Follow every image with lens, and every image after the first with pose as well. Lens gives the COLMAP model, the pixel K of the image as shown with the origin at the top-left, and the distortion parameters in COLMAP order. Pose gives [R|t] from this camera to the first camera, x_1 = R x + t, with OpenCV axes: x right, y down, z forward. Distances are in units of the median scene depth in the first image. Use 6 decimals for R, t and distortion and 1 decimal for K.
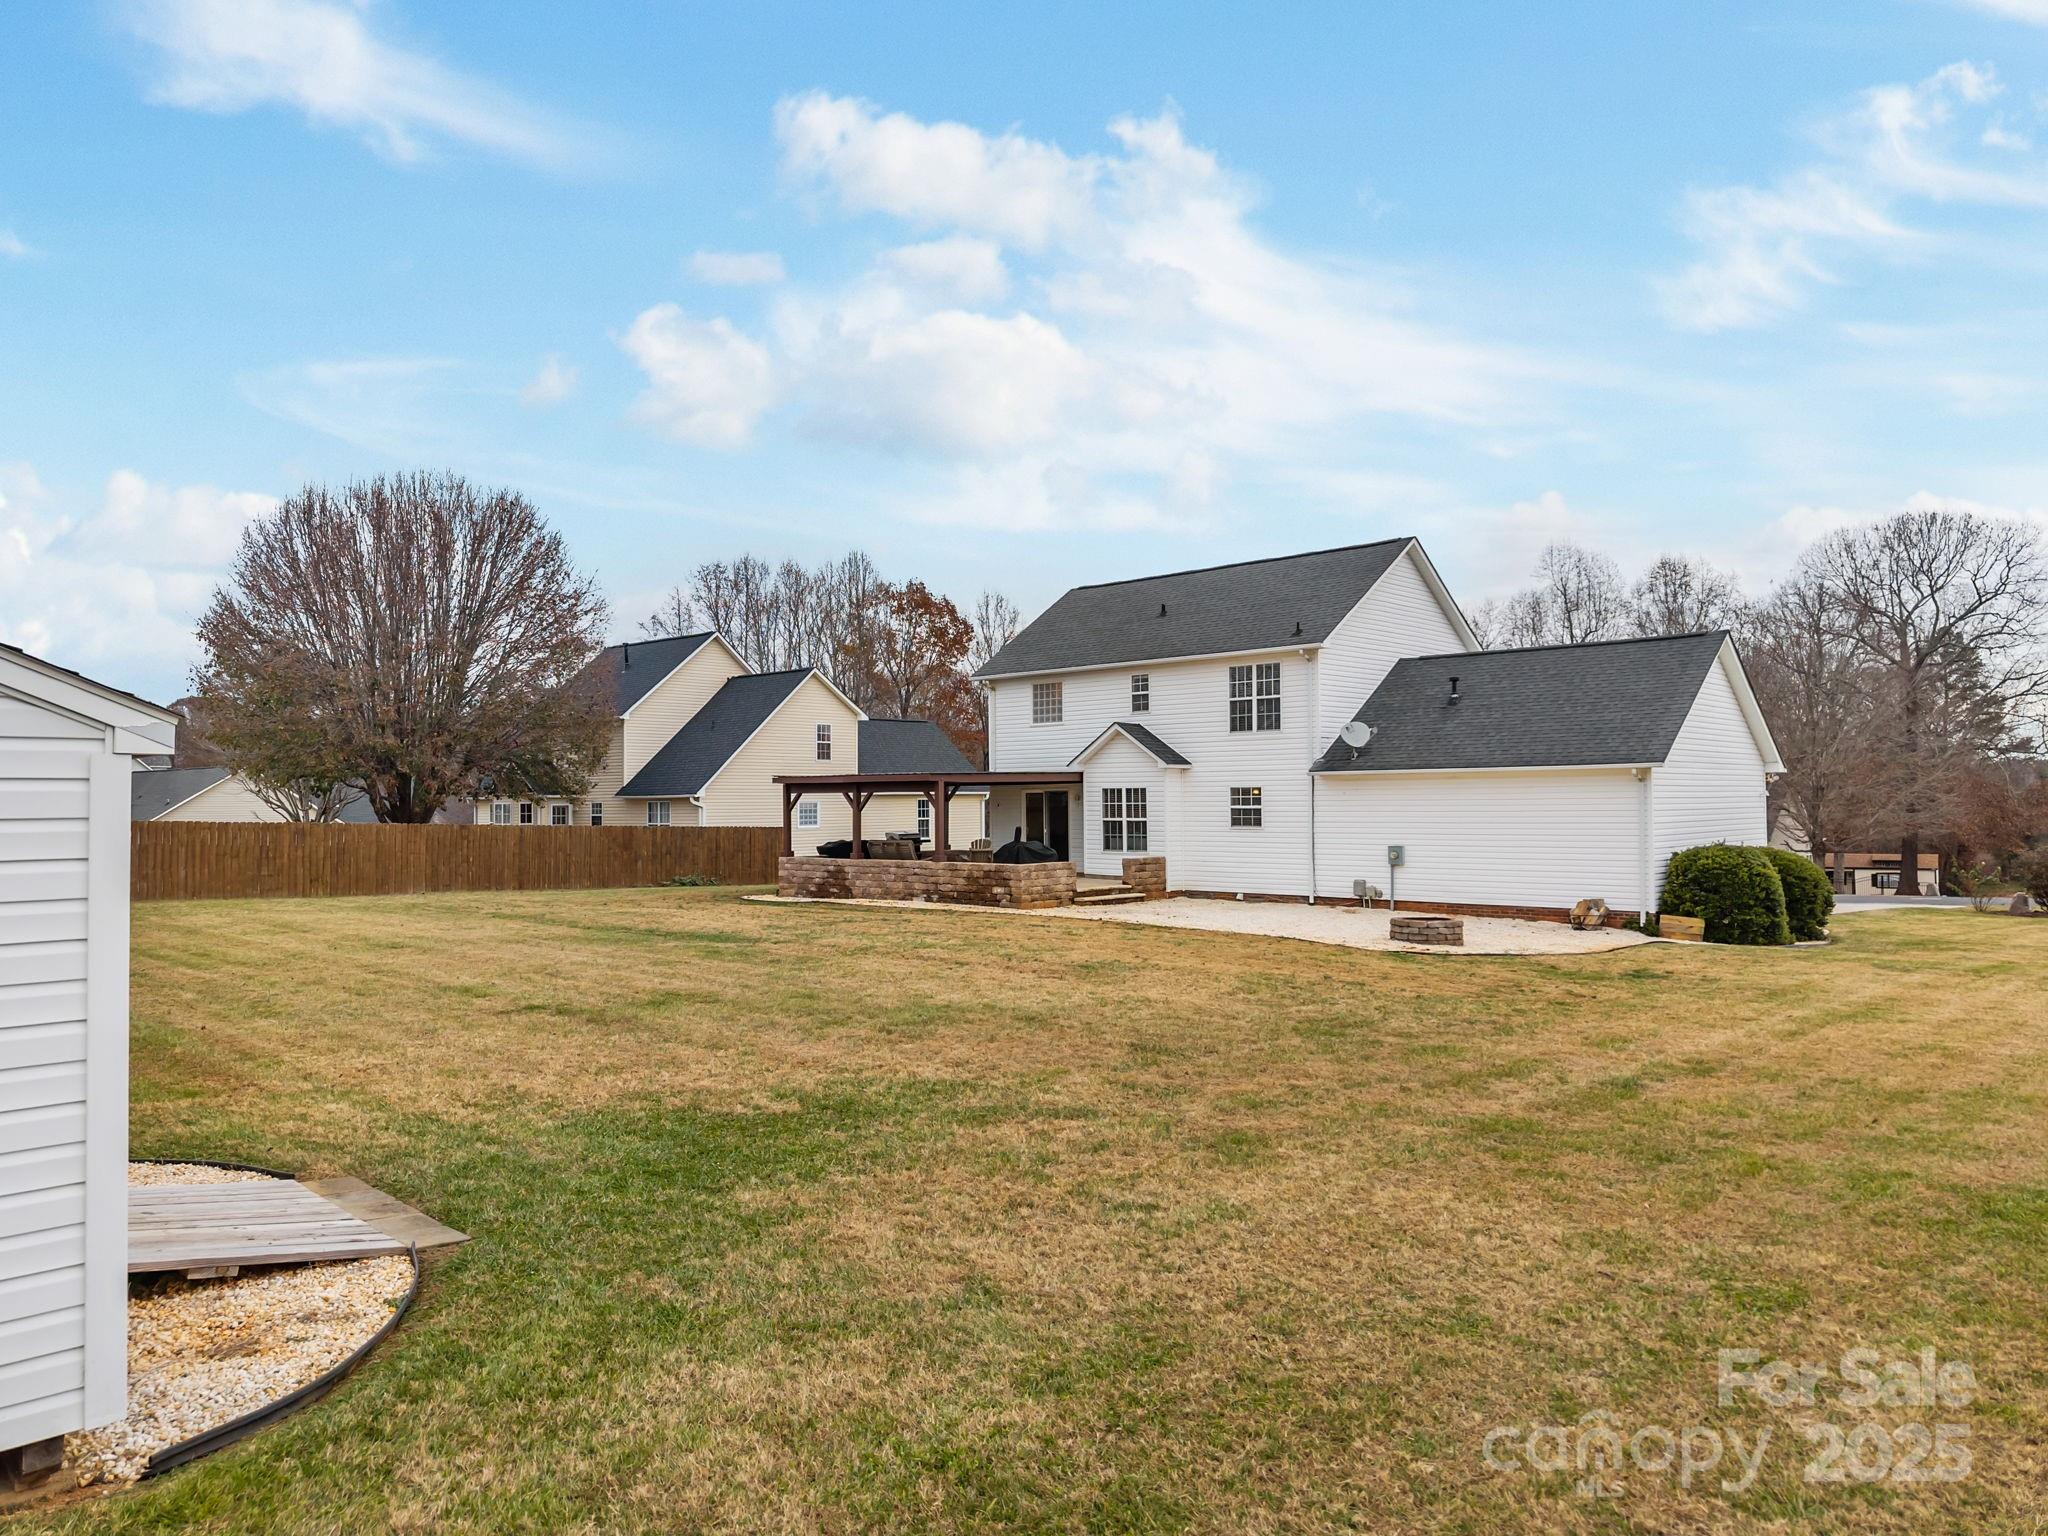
lens RADIAL K [[1459.7, 0, 1023.4], [0, 1459.7, 741.9], [0, 0, 1]] dist [0.102579, -0.261861]
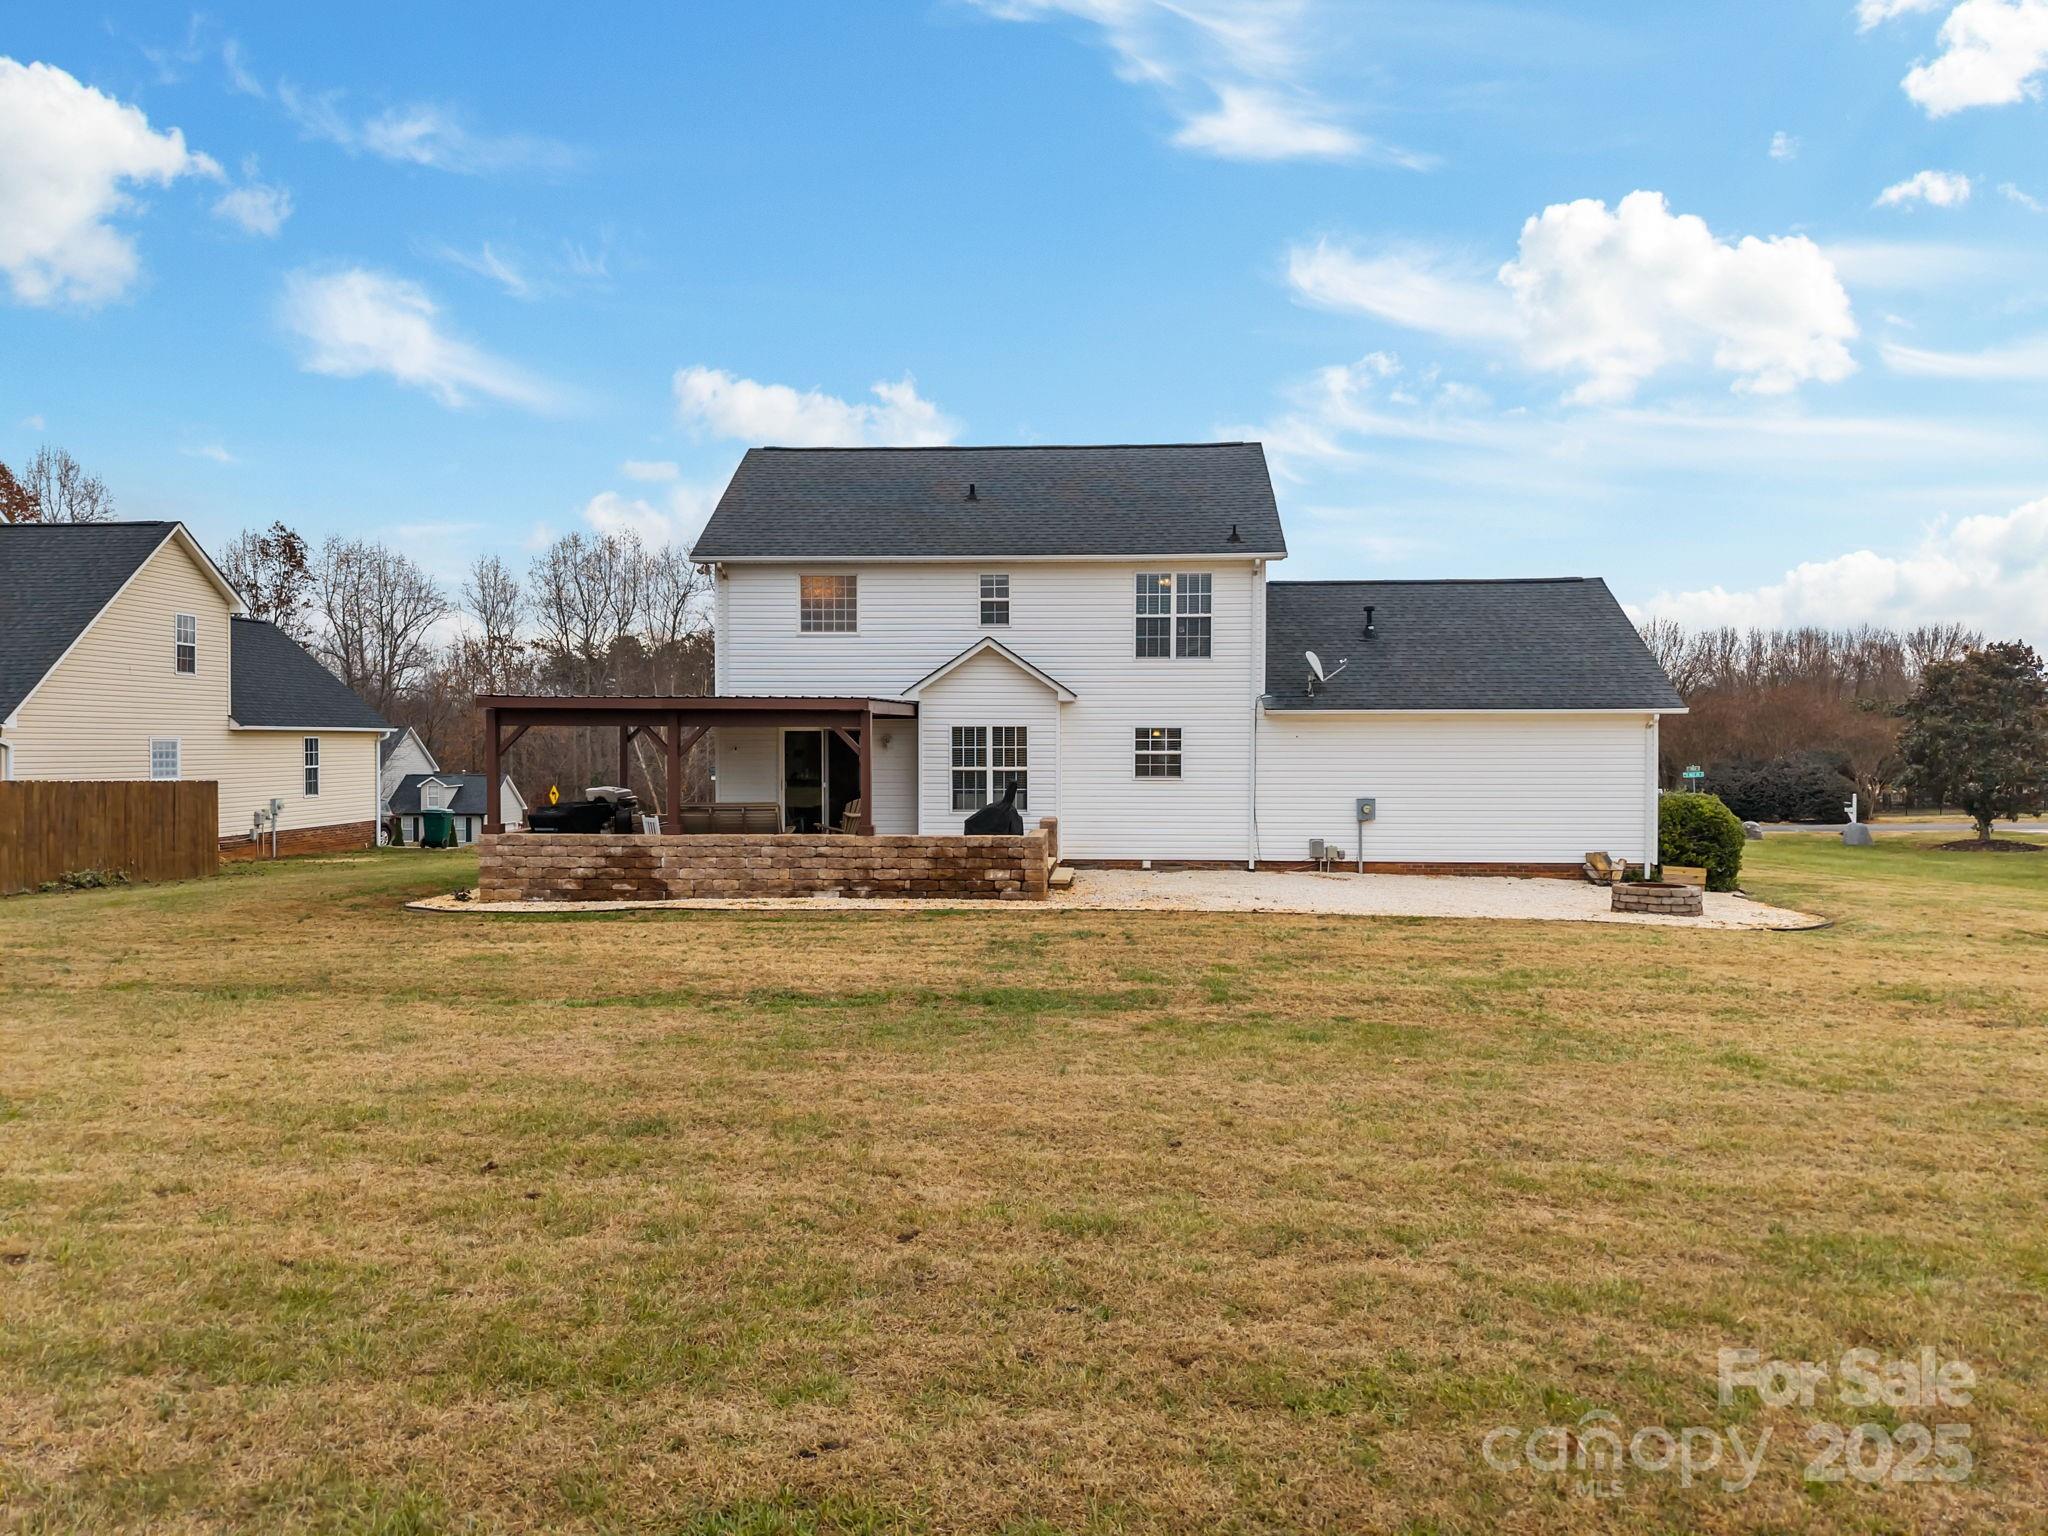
lens RADIAL K [[1459.7, 0, 1023.4], [0, 1459.7, 741.9], [0, 0, 1]] dist [0.102579, -0.261861]
pose [[0.756571, 0.006105, 0.653883, -0.424444], [-0.033452, 0.999008, 0.029379, 0.017855], [-0.653055, -0.044101, 0.756025, 0.448165]]
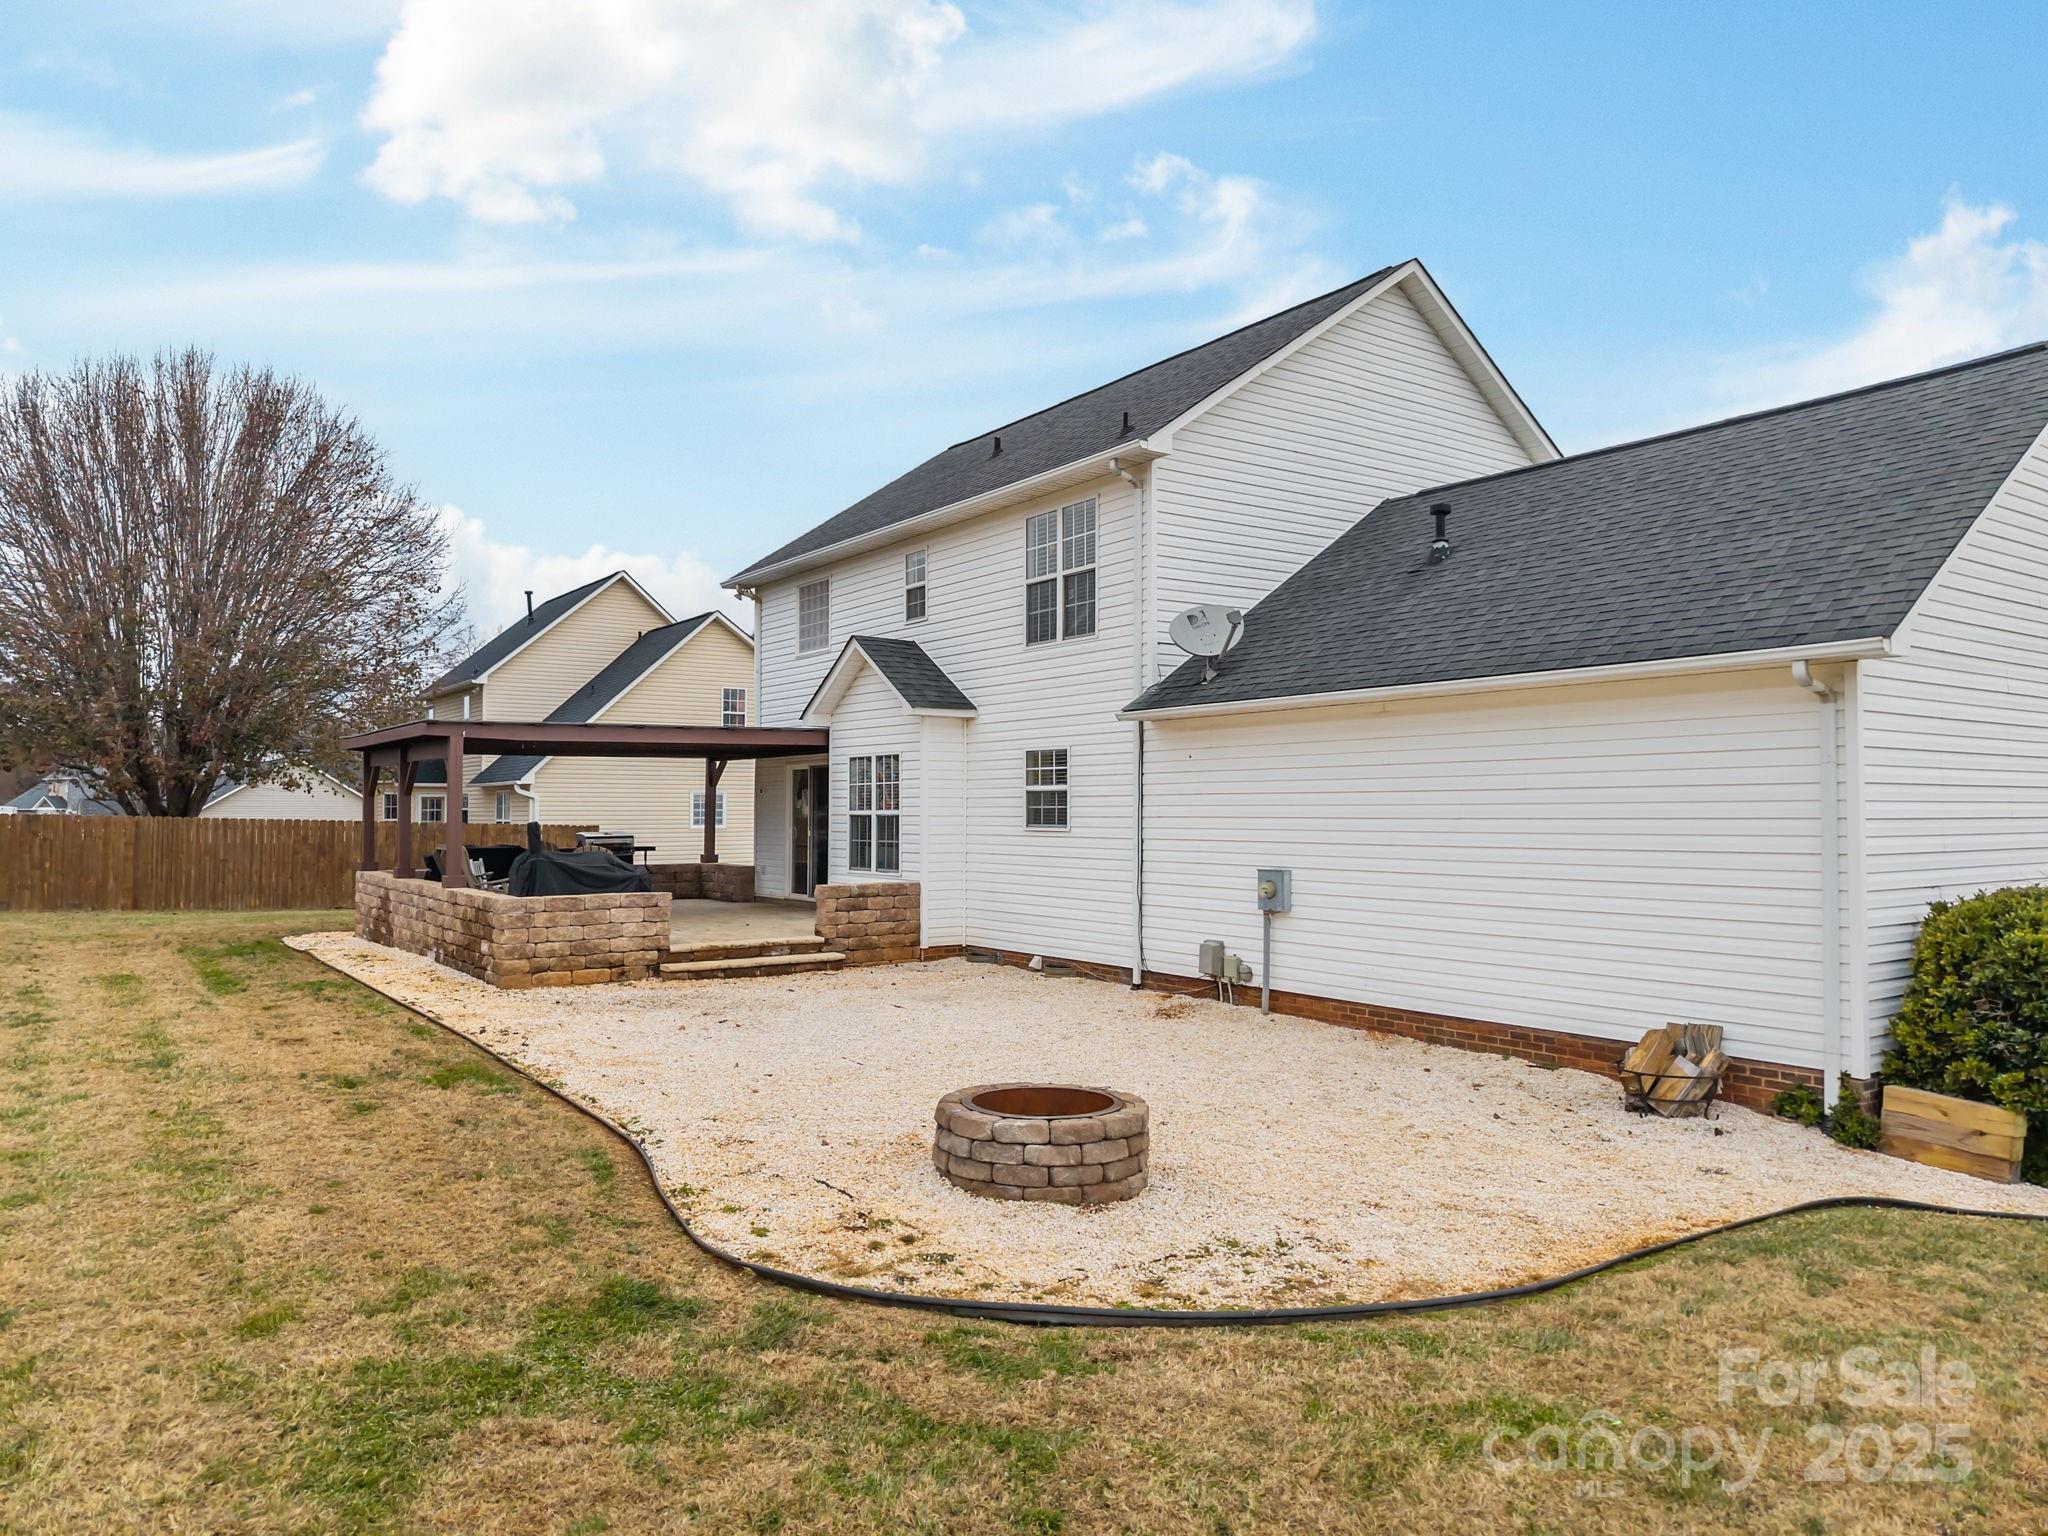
lens RADIAL K [[1389.0, 0, 1016.1], [0, 1389.0, 750.6], [0, 0, 1]] dist [-0.007241, -0.003046]
pose [[0.973587, -0.006295, -0.228230, 0.253559], [0.006648, 0.999978, 0.000775, 0.030933], [0.228220, -0.002272, 0.973607, 0.525528]]
